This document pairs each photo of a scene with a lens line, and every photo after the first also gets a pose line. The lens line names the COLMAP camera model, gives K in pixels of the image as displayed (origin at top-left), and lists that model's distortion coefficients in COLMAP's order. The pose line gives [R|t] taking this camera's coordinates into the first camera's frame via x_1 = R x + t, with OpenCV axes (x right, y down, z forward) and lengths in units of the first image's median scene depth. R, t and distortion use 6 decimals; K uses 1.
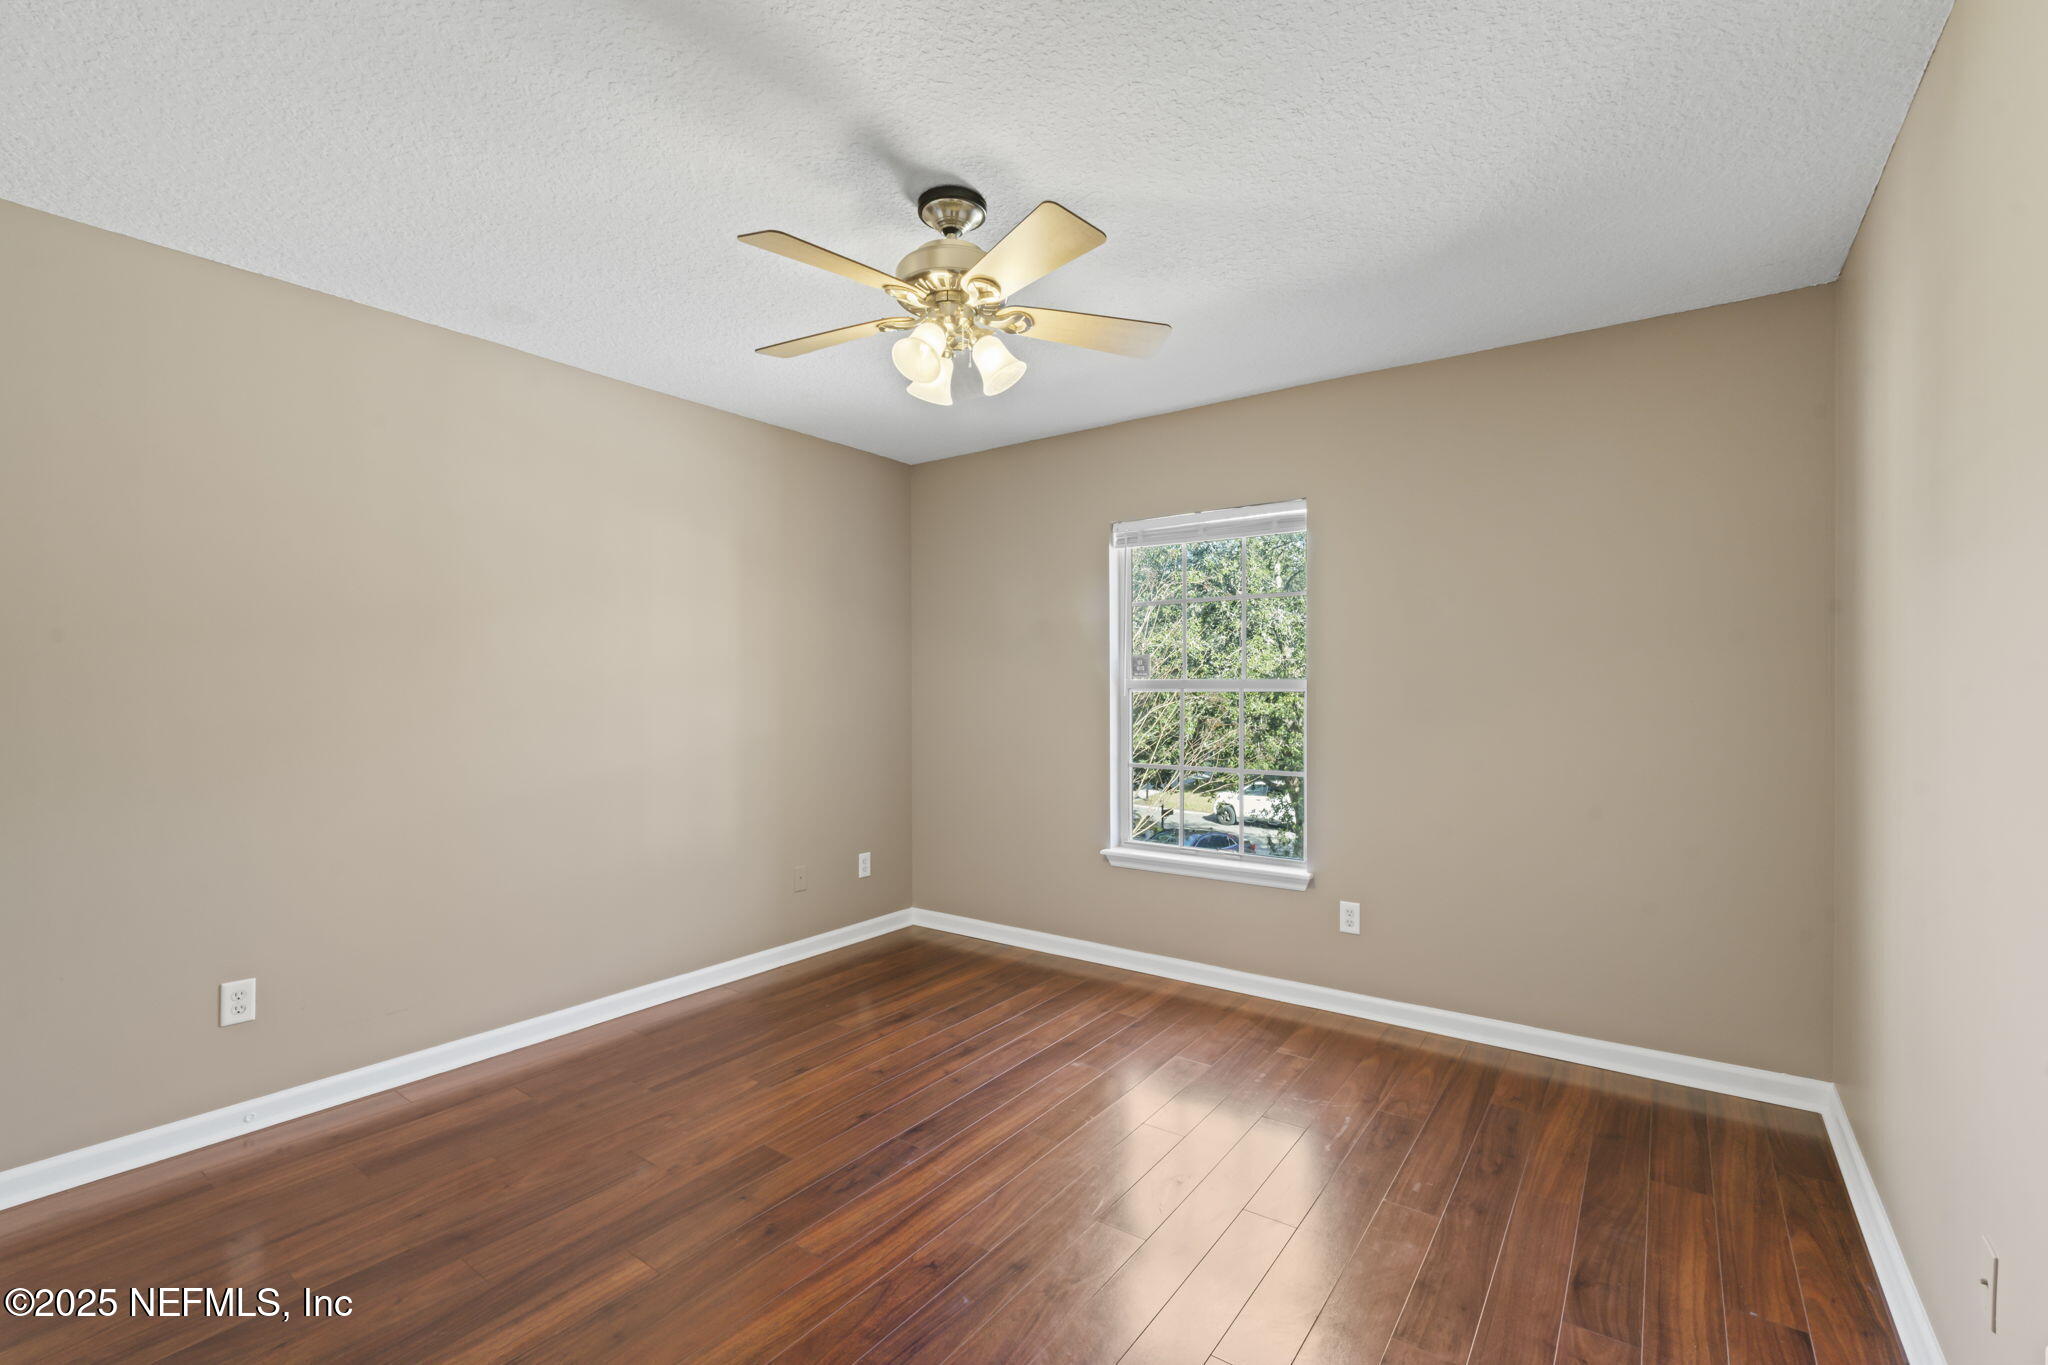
lens RADIAL K [[901.9, 0, 1031.1], [0, 901.9, 686.8], [0, 0, 1]] dist [-0.007039, -0.000380]
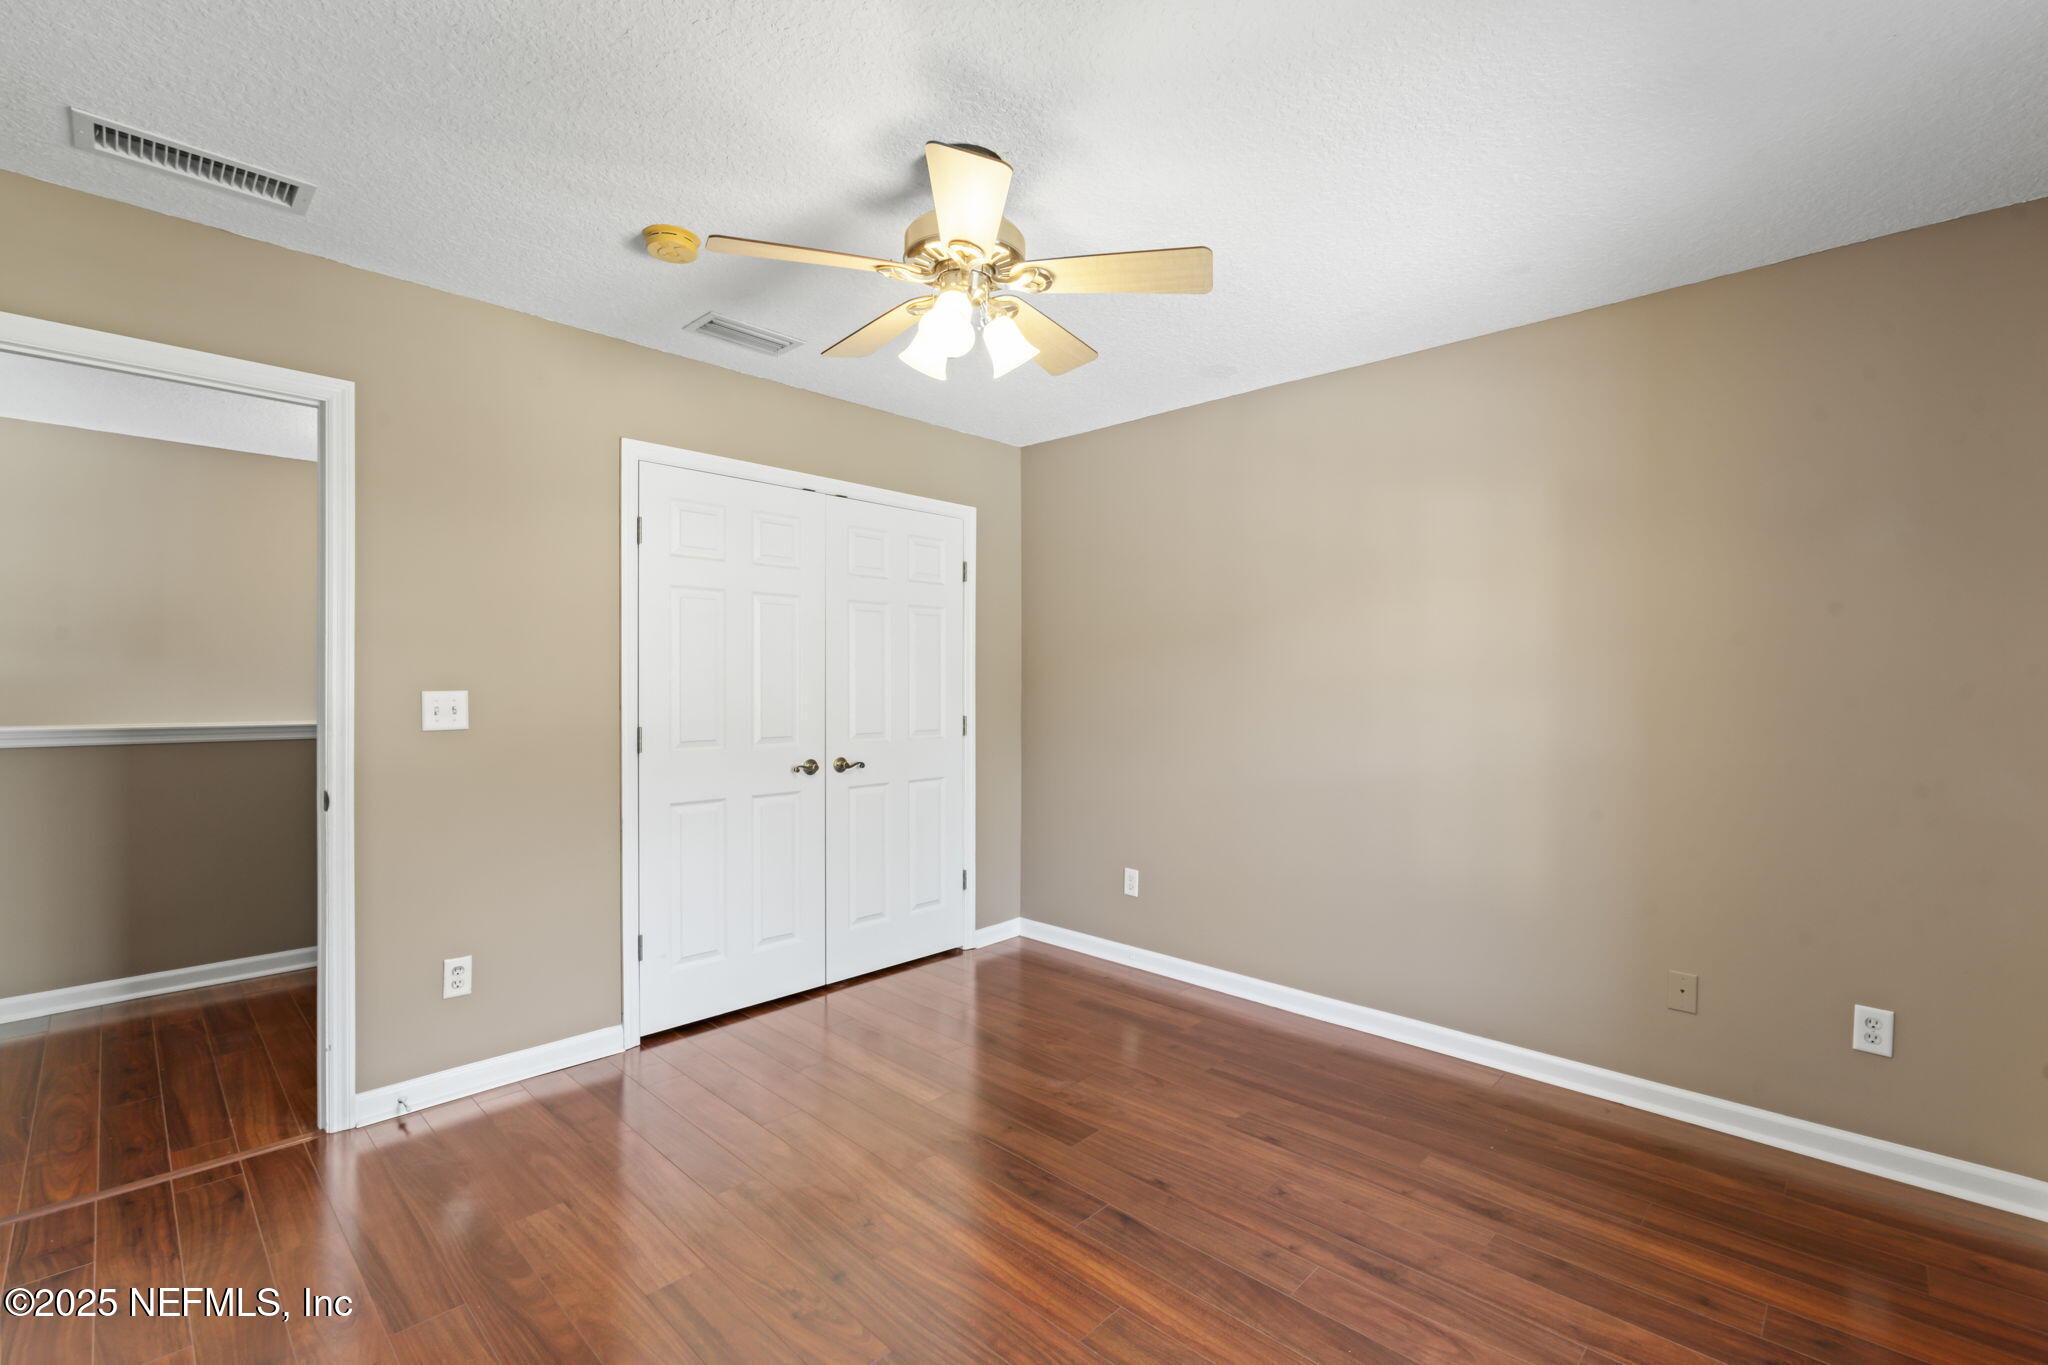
lens RADIAL K [[901.9, 0, 1031.1], [0, 901.9, 686.8], [0, 0, 1]] dist [-0.007039, -0.000380]
pose [[-0.149864, 0.001124, -0.988706, 0.587246], [-0.012245, 0.999921, 0.002992, 0.004550], [0.988631, 0.012555, -0.149838, 0.871088]]
